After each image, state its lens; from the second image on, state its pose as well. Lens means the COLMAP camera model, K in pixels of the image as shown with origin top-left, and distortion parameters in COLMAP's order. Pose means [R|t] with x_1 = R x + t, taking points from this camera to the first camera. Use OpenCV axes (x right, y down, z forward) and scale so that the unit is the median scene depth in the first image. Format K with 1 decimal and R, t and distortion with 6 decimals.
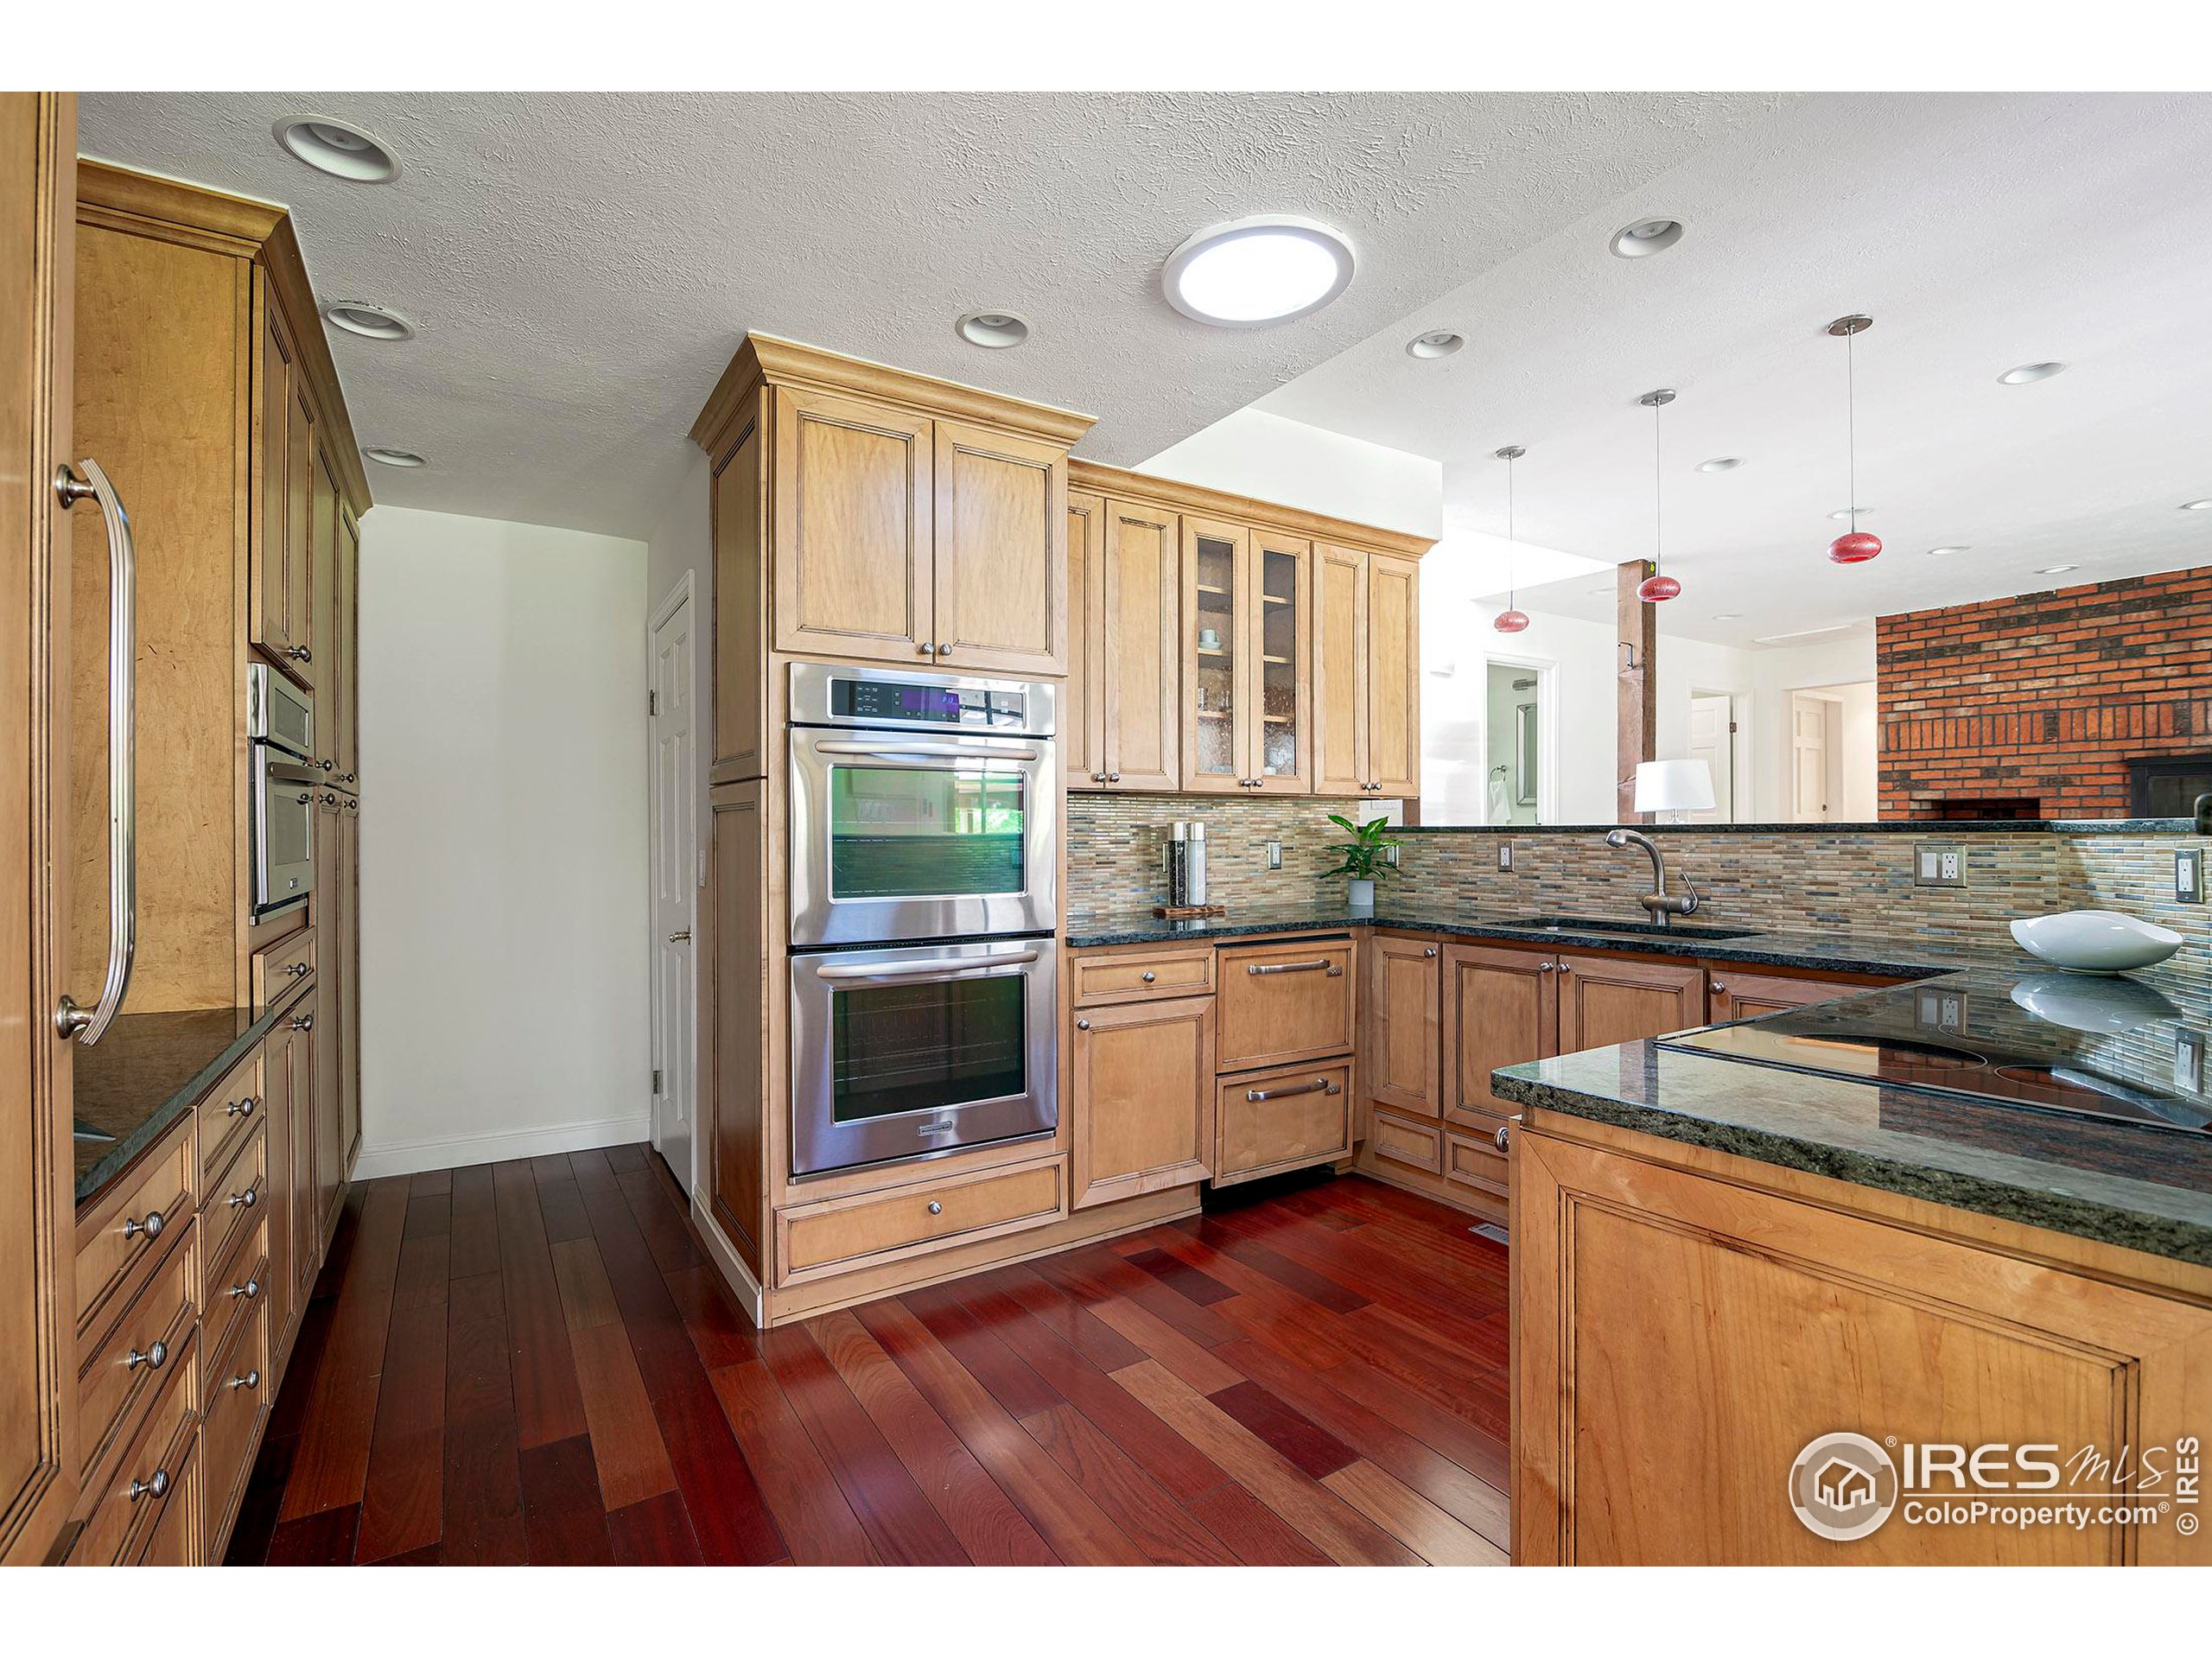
lens RADIAL K [[1017.7, 0, 1108.9], [0, 1017.7, 830.3], [0, 0, 1]] dist [-0.016174, 0.000825]
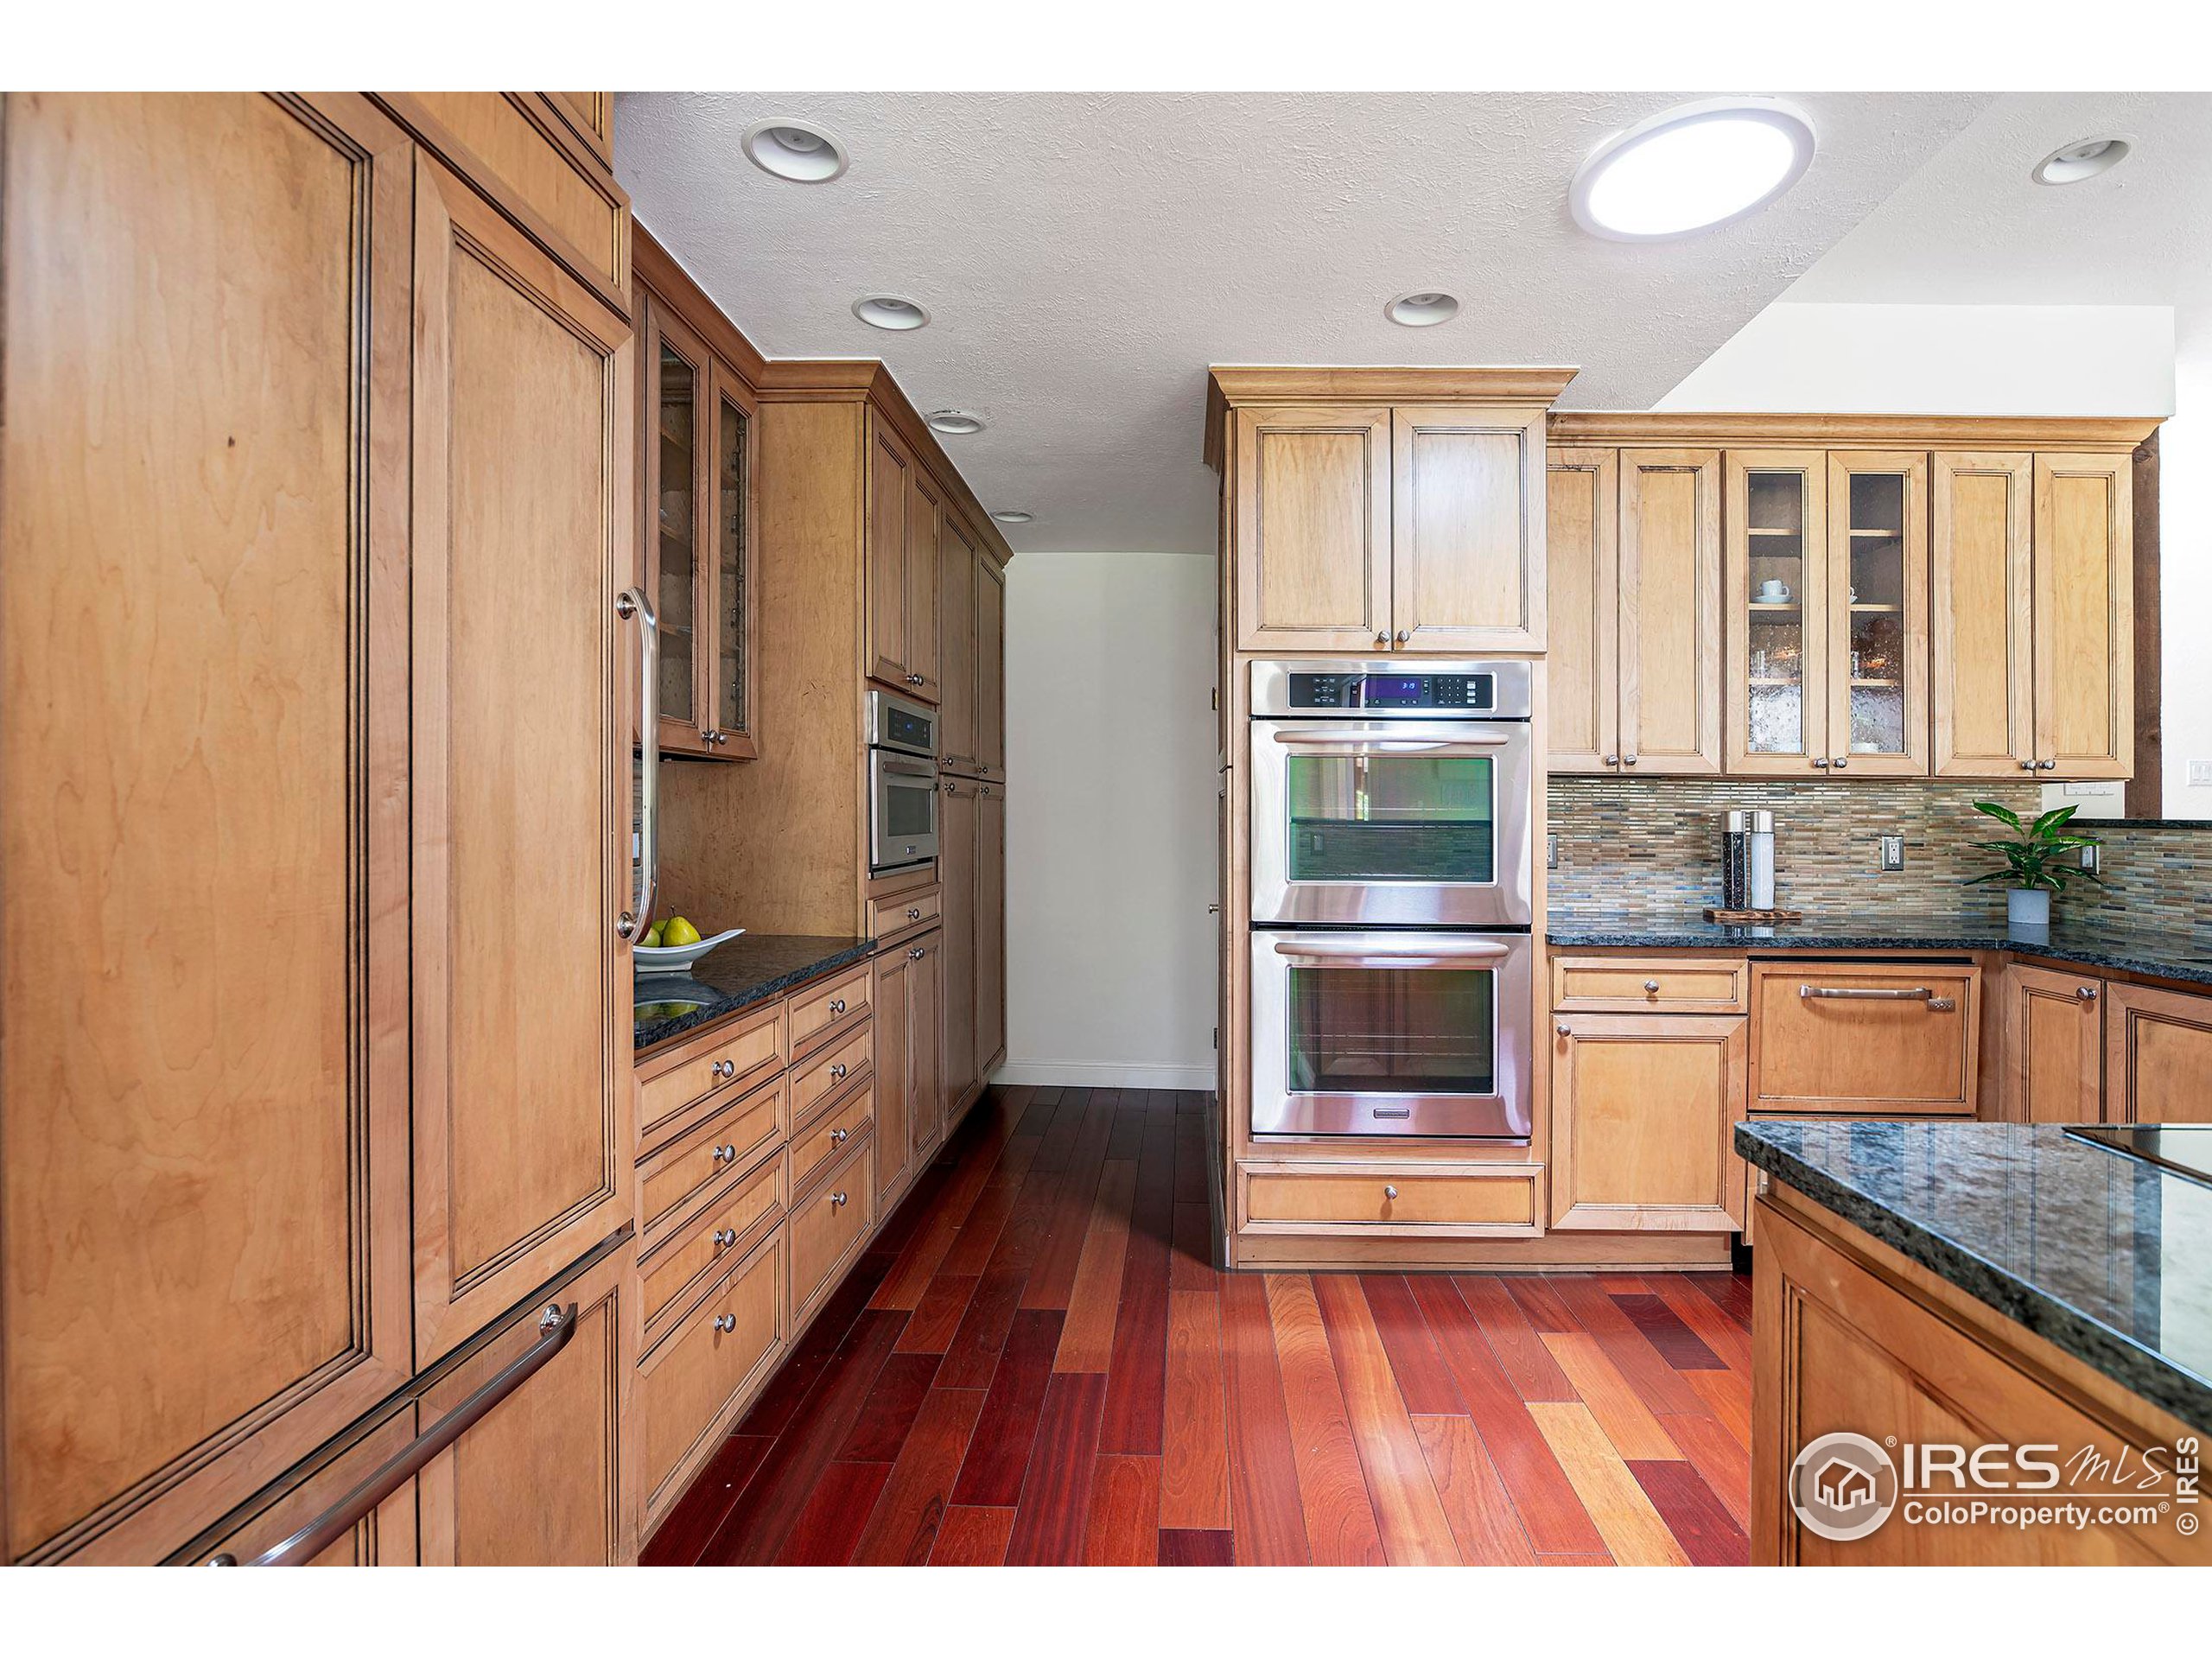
lens RADIAL K [[1017.7, 0, 1117.5], [0, 1017.7, 818.8], [0, 0, 1]] dist [-0.016174, 0.000825]
pose [[0.830607, 0.014181, -0.556678, 0.150766], [-0.011223, 0.999899, 0.008726, -0.003645], [0.556745, -0.001001, 0.830683, 0.014918]]
